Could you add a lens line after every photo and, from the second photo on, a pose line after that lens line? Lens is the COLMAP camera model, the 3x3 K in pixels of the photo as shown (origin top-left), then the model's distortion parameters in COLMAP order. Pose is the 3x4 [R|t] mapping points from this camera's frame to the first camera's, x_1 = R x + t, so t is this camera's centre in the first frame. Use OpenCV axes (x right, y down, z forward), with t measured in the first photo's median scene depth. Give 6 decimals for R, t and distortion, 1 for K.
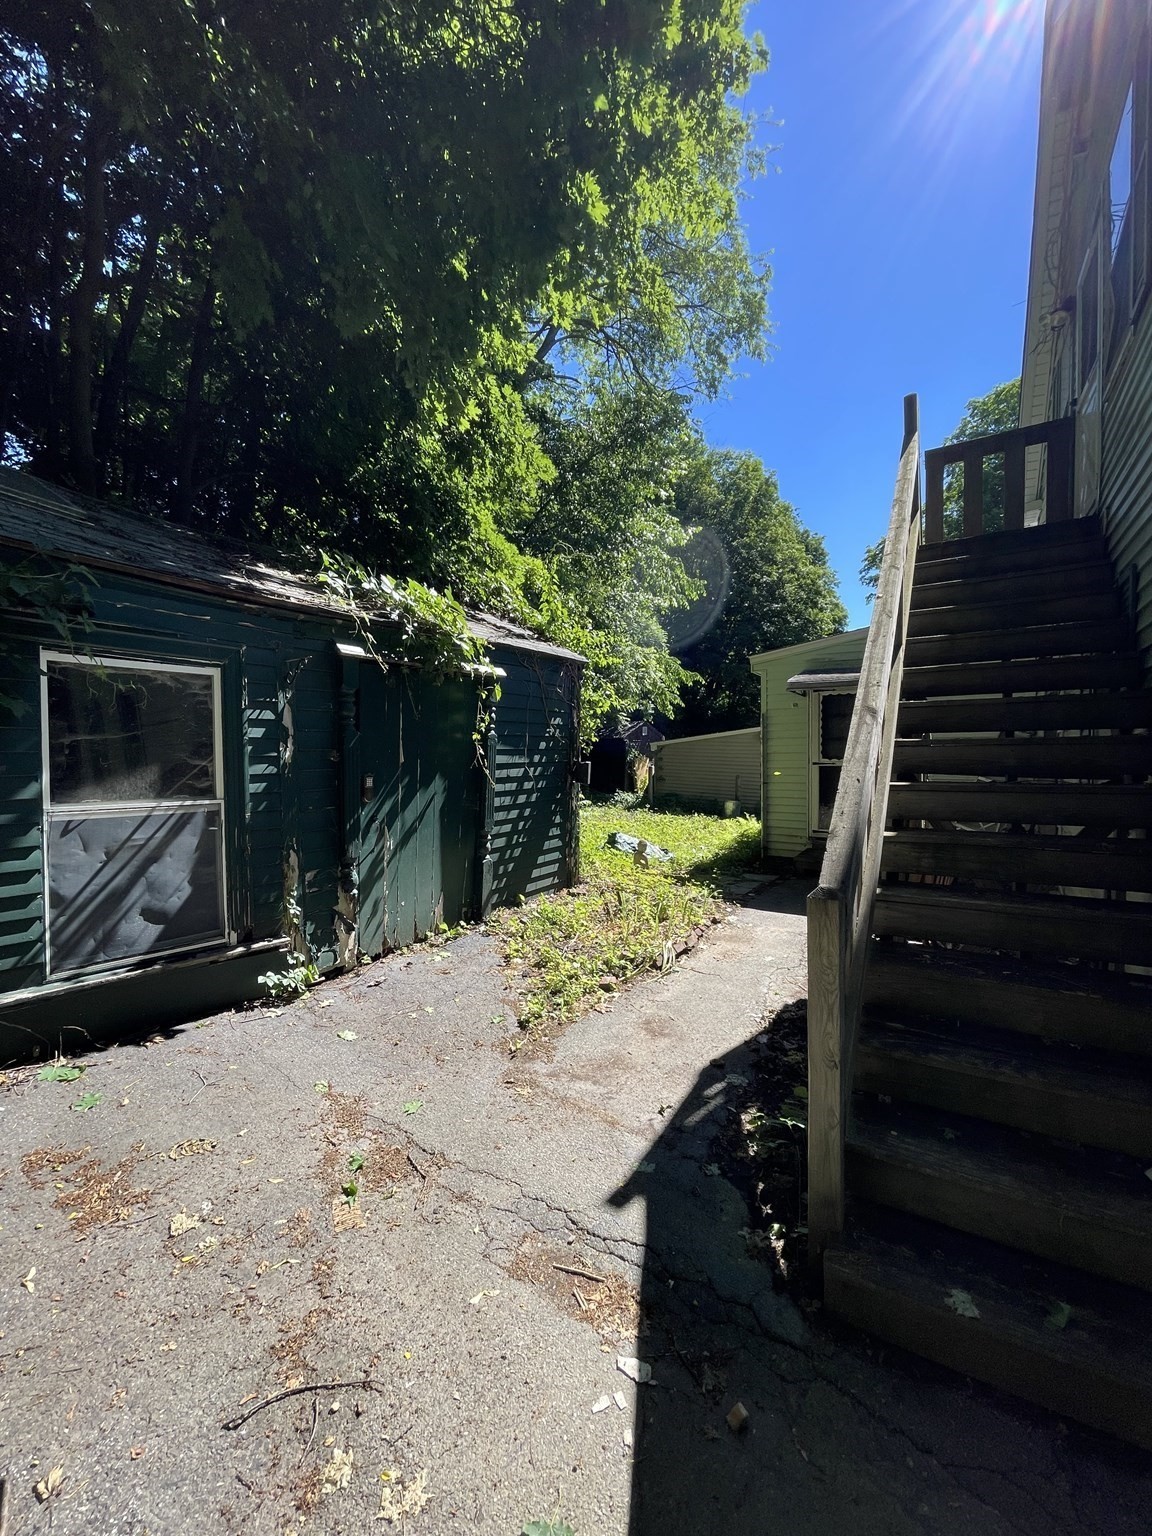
lens RADIAL K [[619.3, 0, 583.0], [0, 619.3, 766.6], [0, 0, 1]] dist [-0.003023, 0.002007]
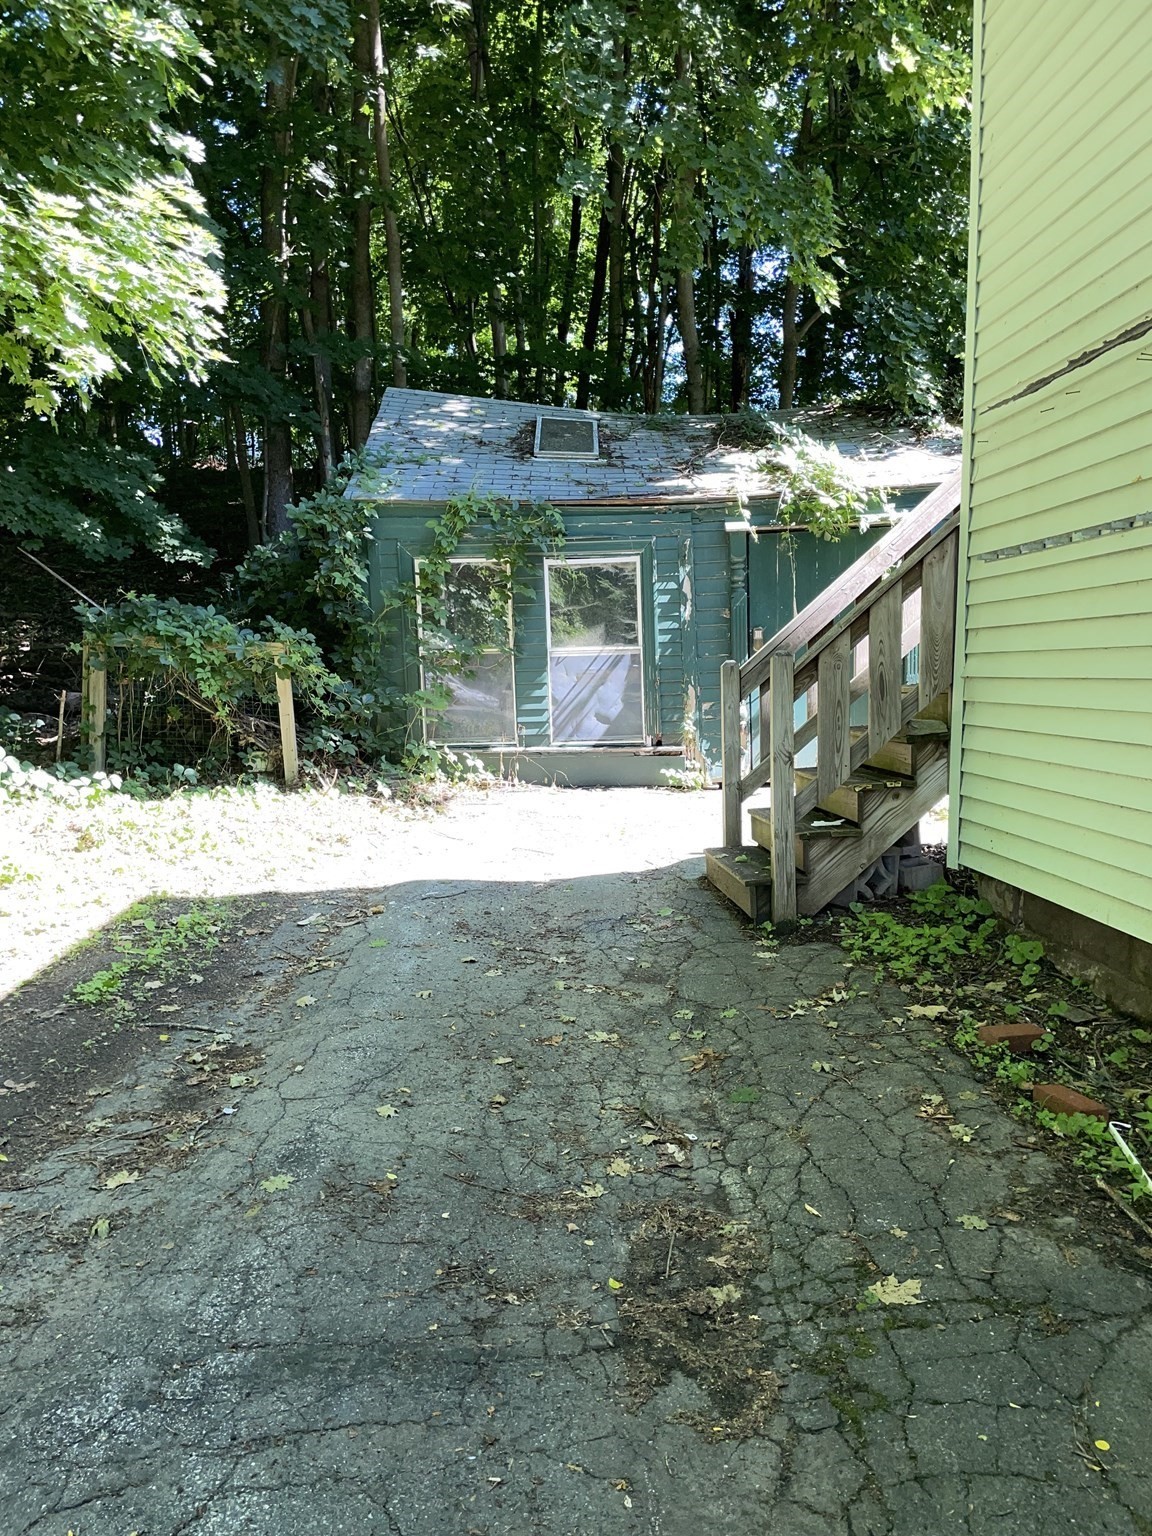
lens RADIAL K [[1168.8, 0, 577.7], [0, 1168.8, 772.2], [0, 0, 1]] dist [0.087922, -0.115296]
pose [[0.567695, 0.060198, -0.821035, 1.598119], [0.022620, 0.995806, 0.088652, 0.098424], [0.822928, -0.068899, 0.563952, -0.700605]]
